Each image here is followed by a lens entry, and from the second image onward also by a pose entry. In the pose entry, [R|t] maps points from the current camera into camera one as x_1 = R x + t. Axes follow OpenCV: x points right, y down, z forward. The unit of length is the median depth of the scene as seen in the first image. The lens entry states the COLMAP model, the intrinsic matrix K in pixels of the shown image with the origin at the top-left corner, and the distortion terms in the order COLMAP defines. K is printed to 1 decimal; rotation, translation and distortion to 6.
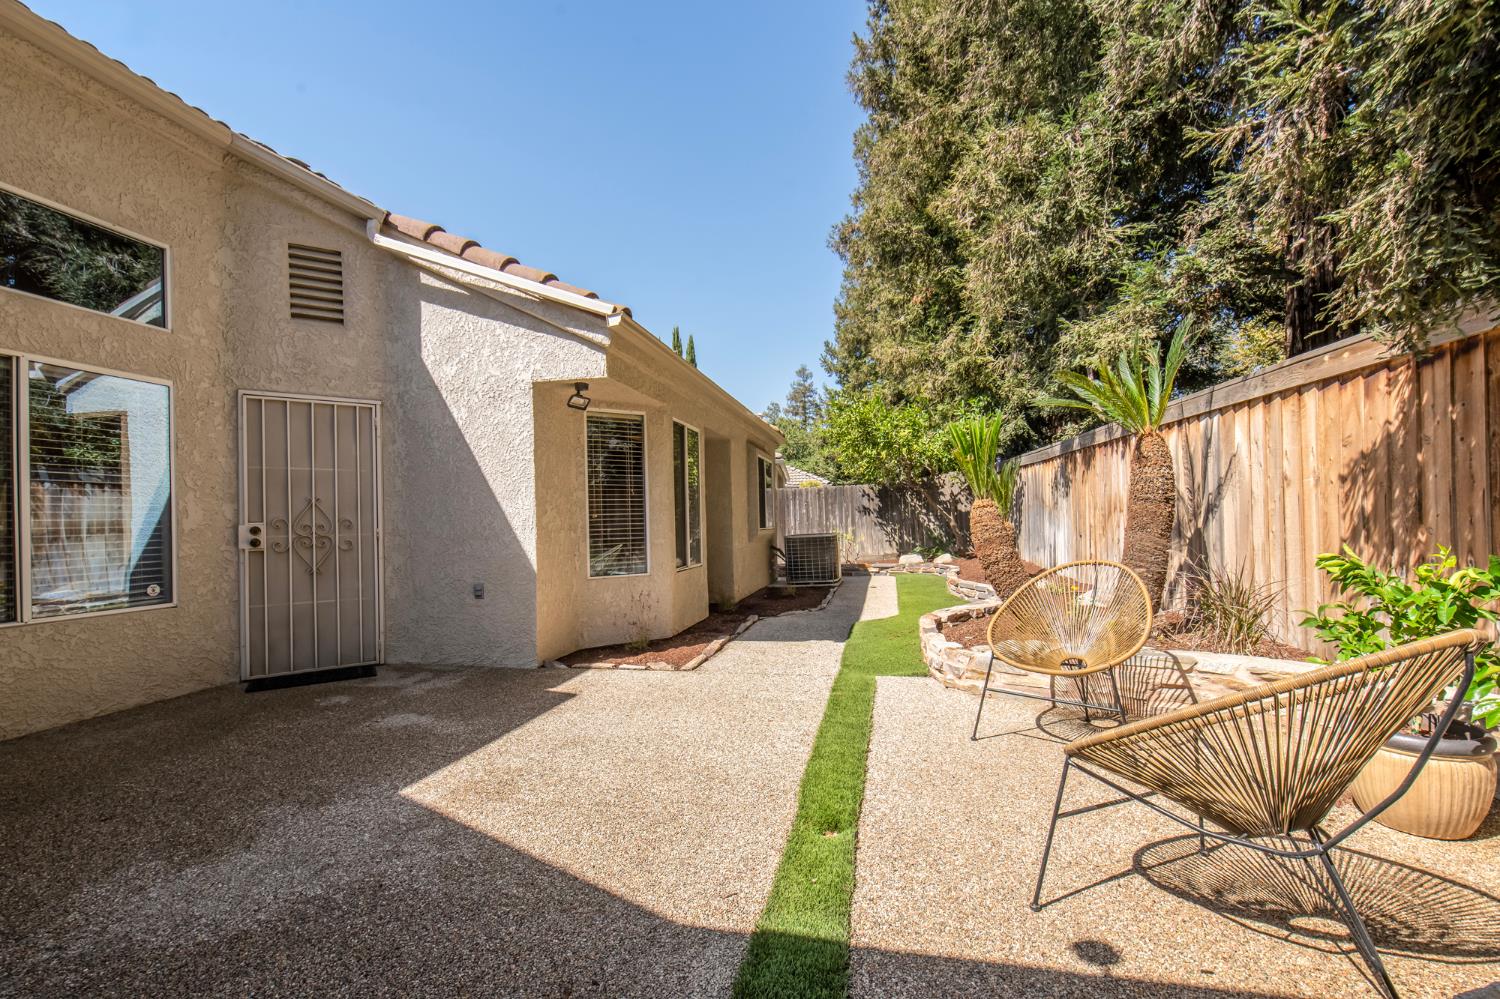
lens RADIAL K [[616.9, 0, 769.4], [0, 616.9, 513.1], [0, 0, 1]] dist [-0.002237, -0.000568]
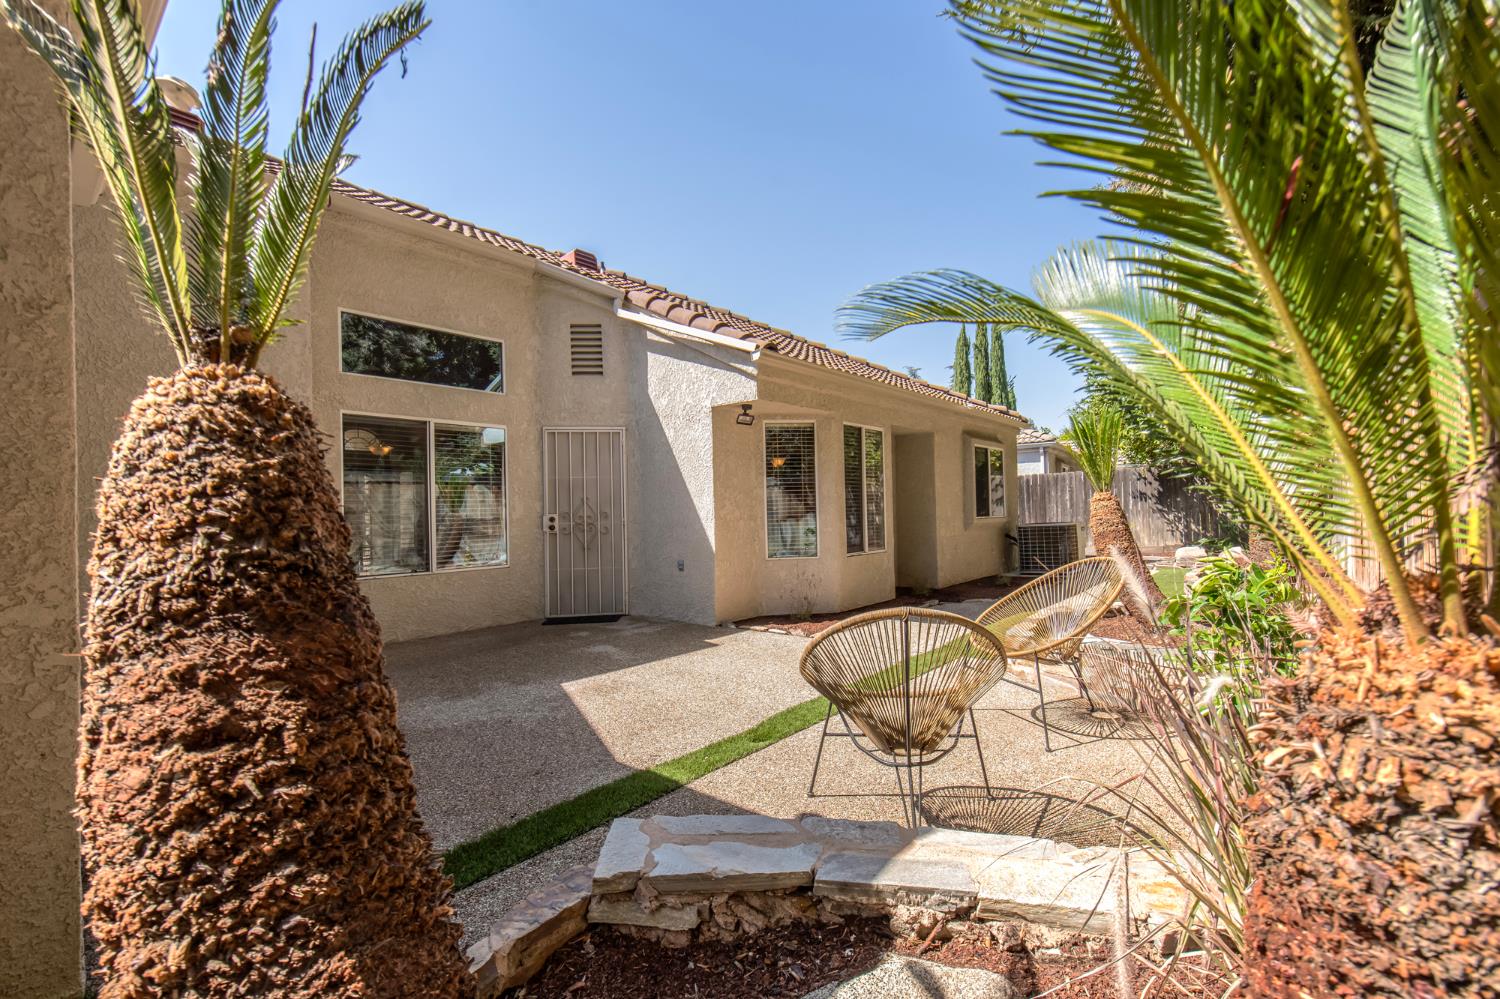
lens RADIAL K [[623.8, 0, 808.7], [0, 623.8, 500.3], [0, 0, 1]] dist [0.000967, 0.000038]
pose [[0.903063, -0.005447, -0.429474, 0.366730], [0.007992, 0.999960, 0.004123, -0.018636], [0.429434, -0.007156, 0.903070, -0.104594]]
